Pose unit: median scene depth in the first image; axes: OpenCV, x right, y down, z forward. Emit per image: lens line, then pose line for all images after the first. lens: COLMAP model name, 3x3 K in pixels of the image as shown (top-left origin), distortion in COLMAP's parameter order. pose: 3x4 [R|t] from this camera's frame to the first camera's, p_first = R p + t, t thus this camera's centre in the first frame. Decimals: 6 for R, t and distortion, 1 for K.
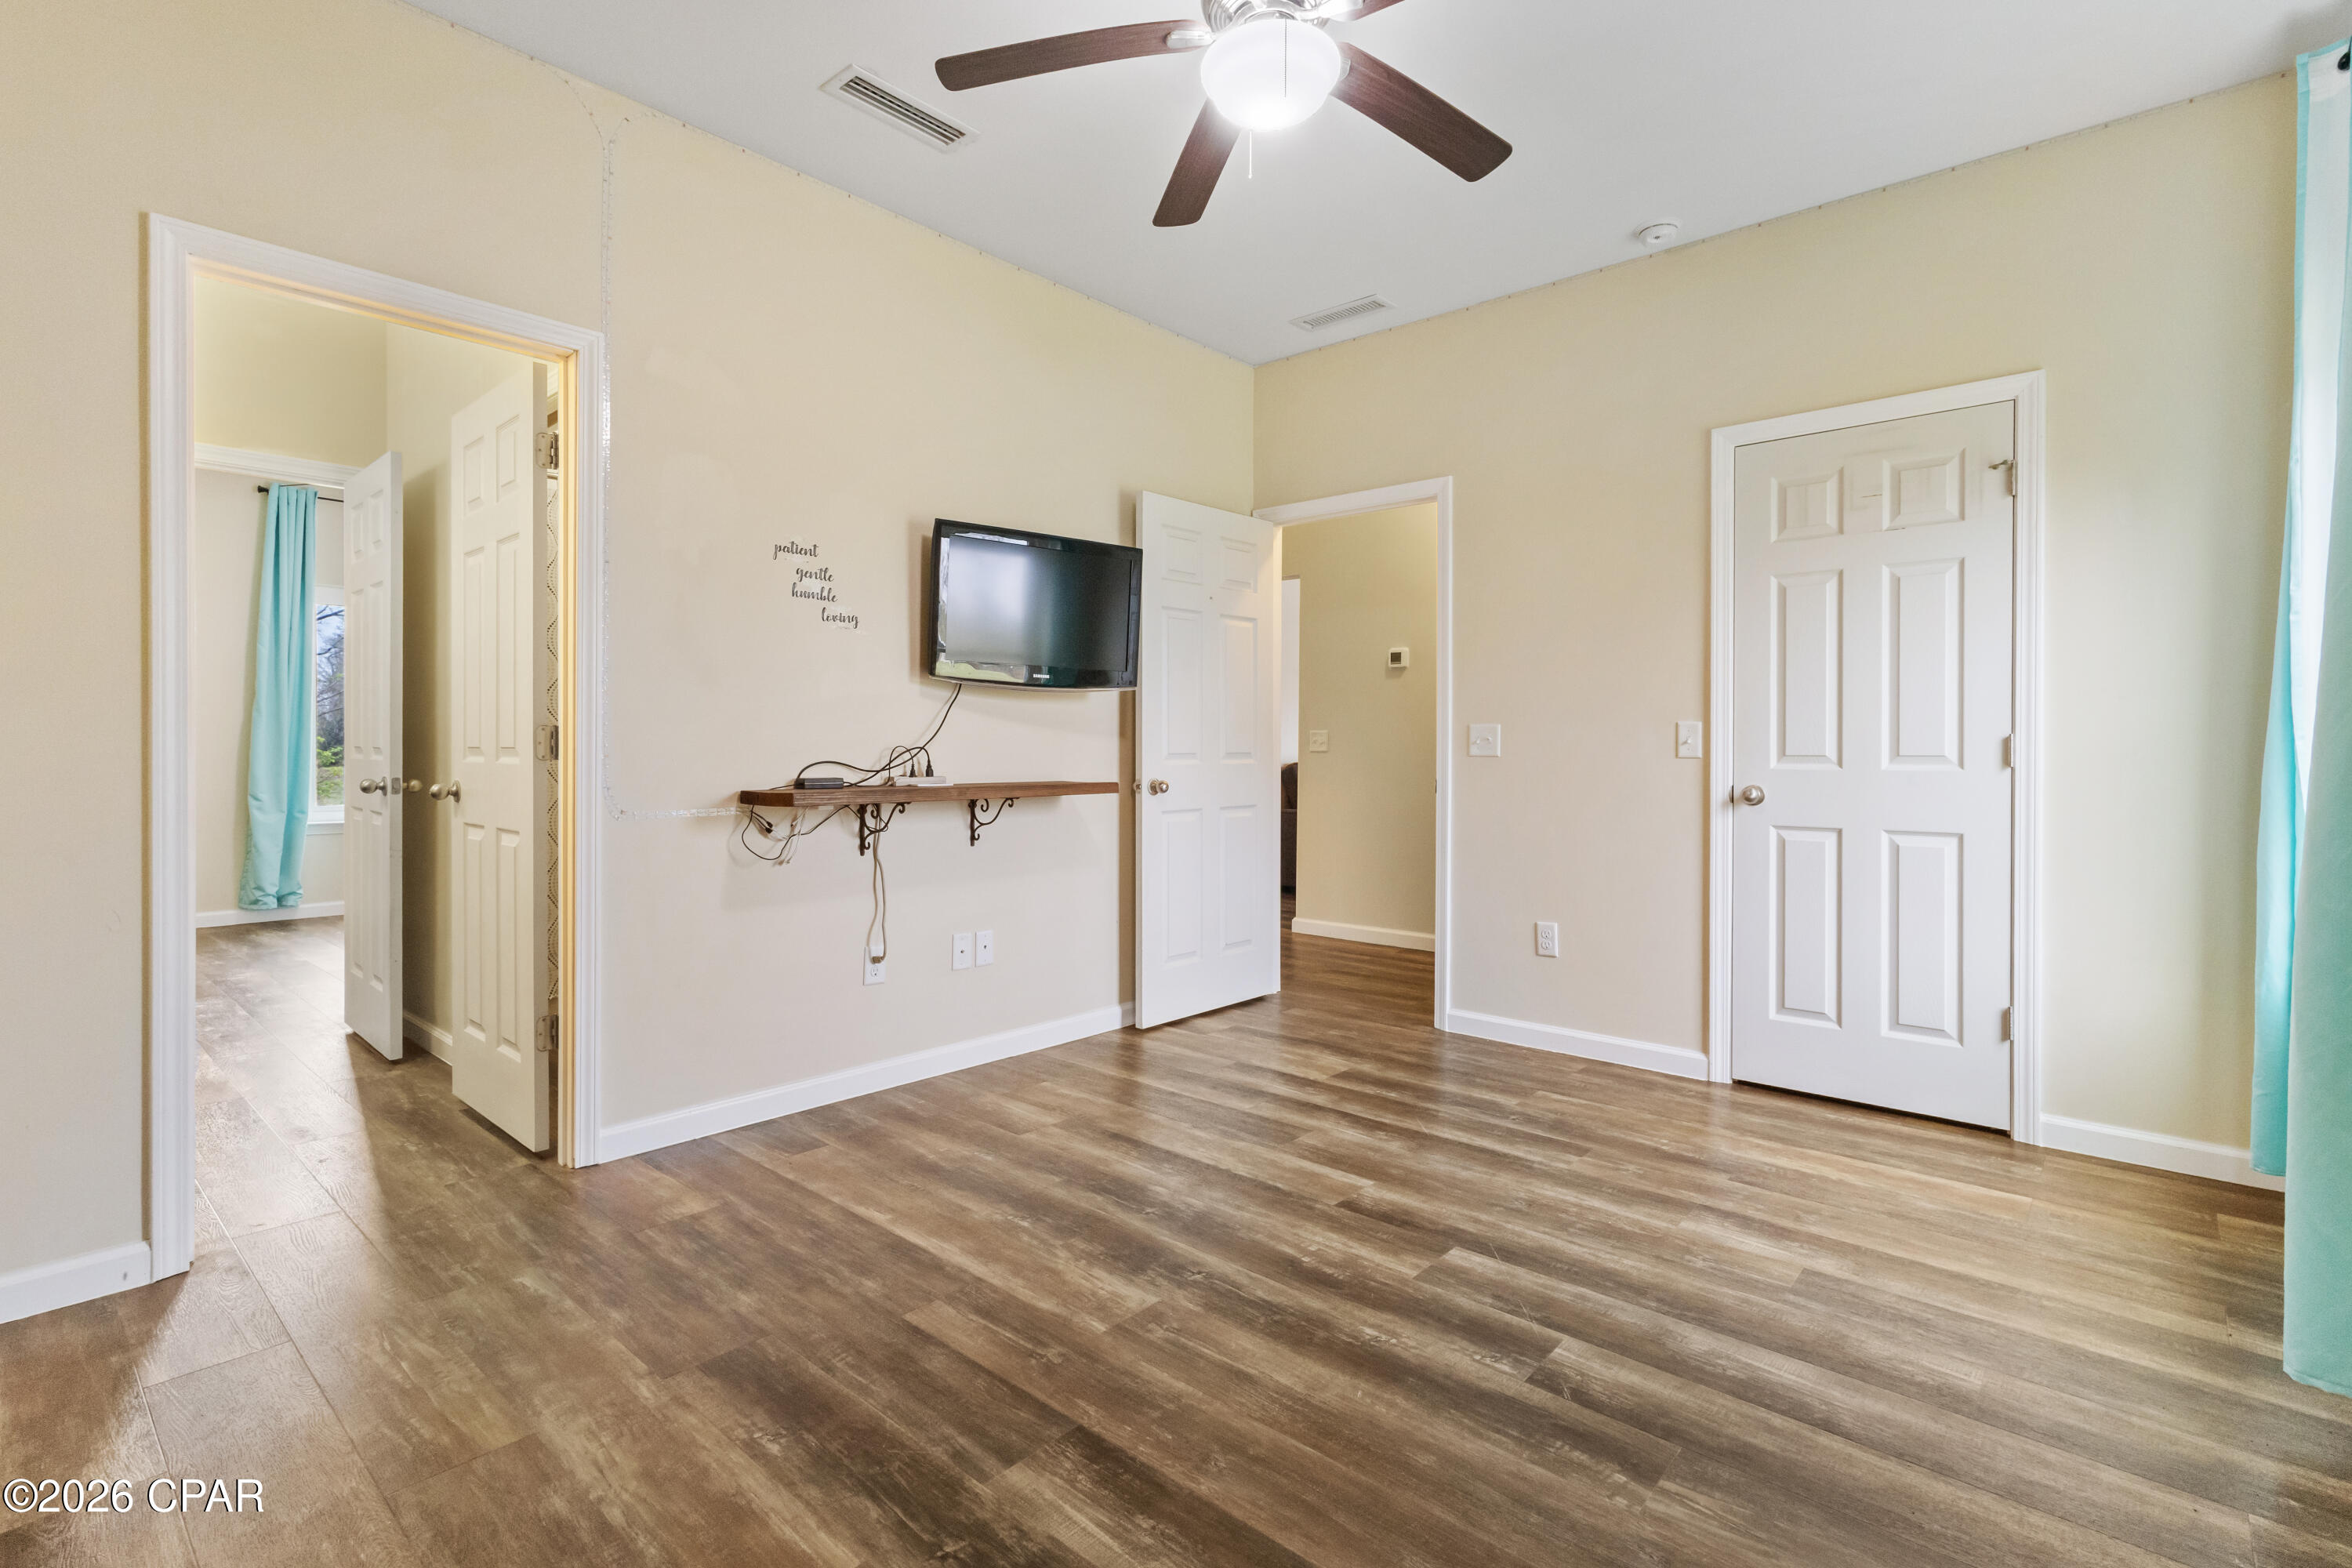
lens RADIAL K [[1085.2, 0, 1182.0], [0, 1085.2, 752.5], [0, 0, 1]] dist [0.001321, 0.000246]
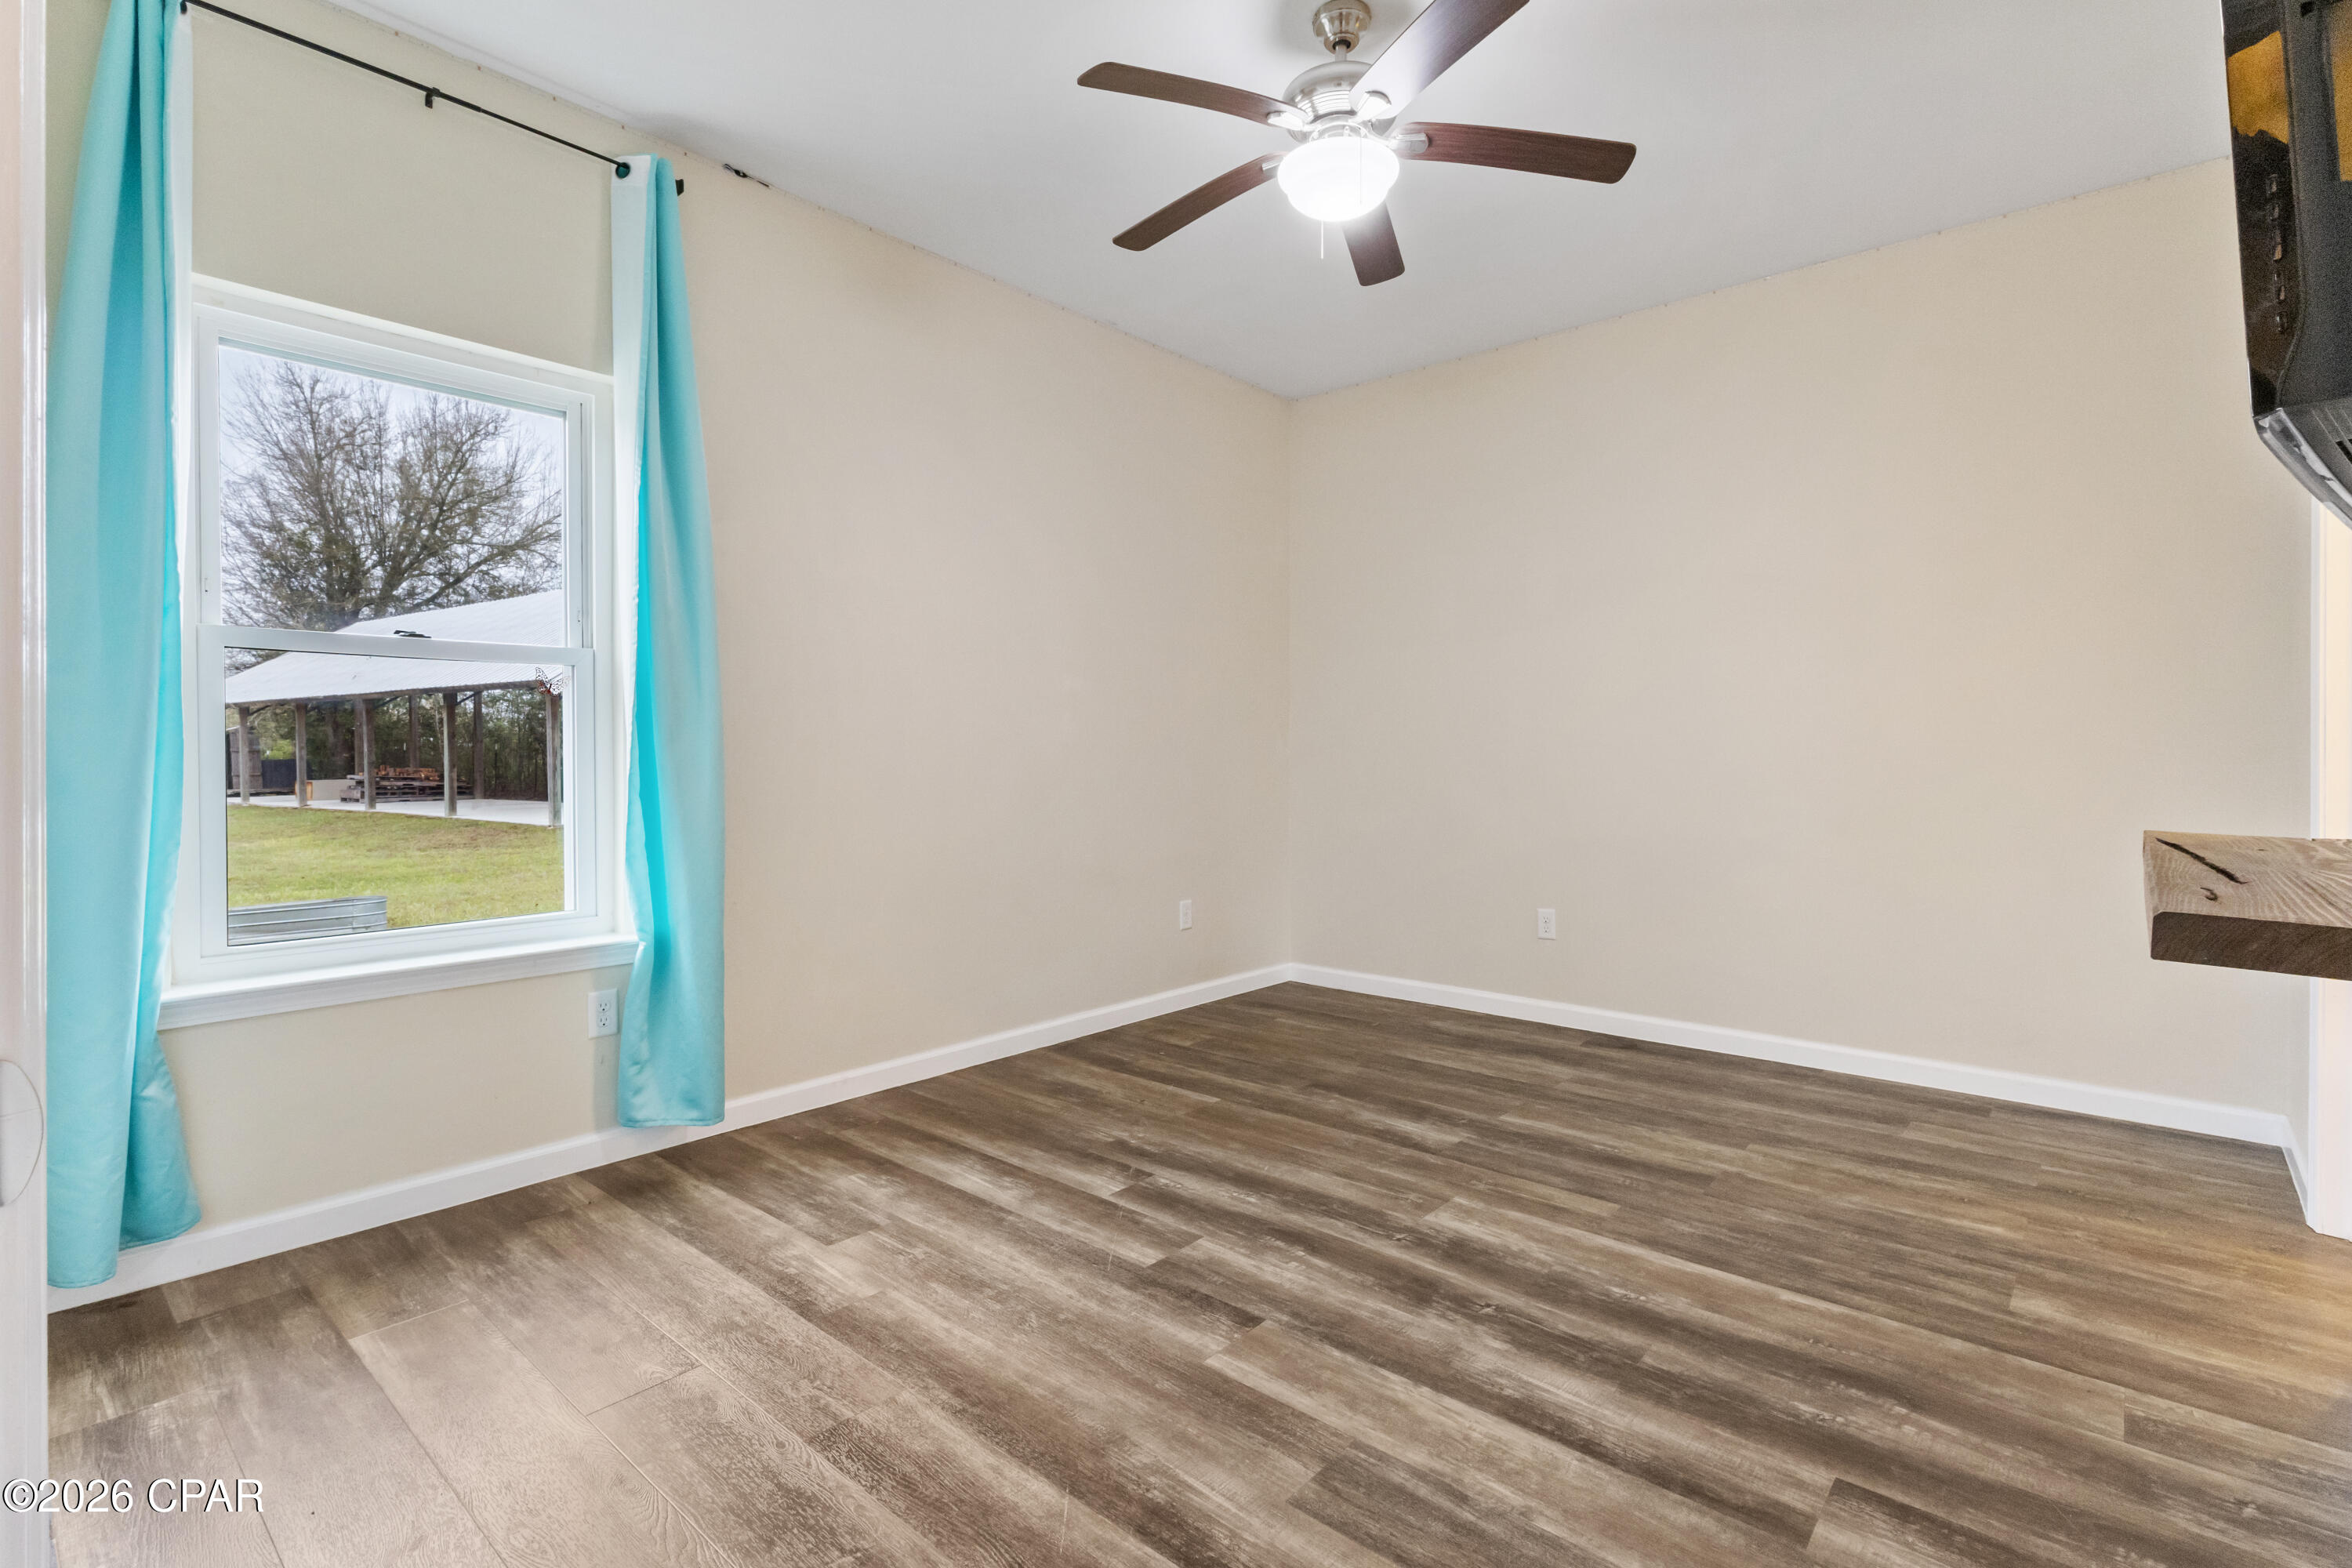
lens RADIAL K [[1085.2, 0, 1182.0], [0, 1085.2, 752.5], [0, 0, 1]] dist [0.001321, 0.000246]
pose [[-0.999980, -0.004289, -0.004695, 0.238113], [-0.004310, 0.999980, 0.004560, -0.009329], [0.004676, 0.004580, -0.999979, 2.066764]]
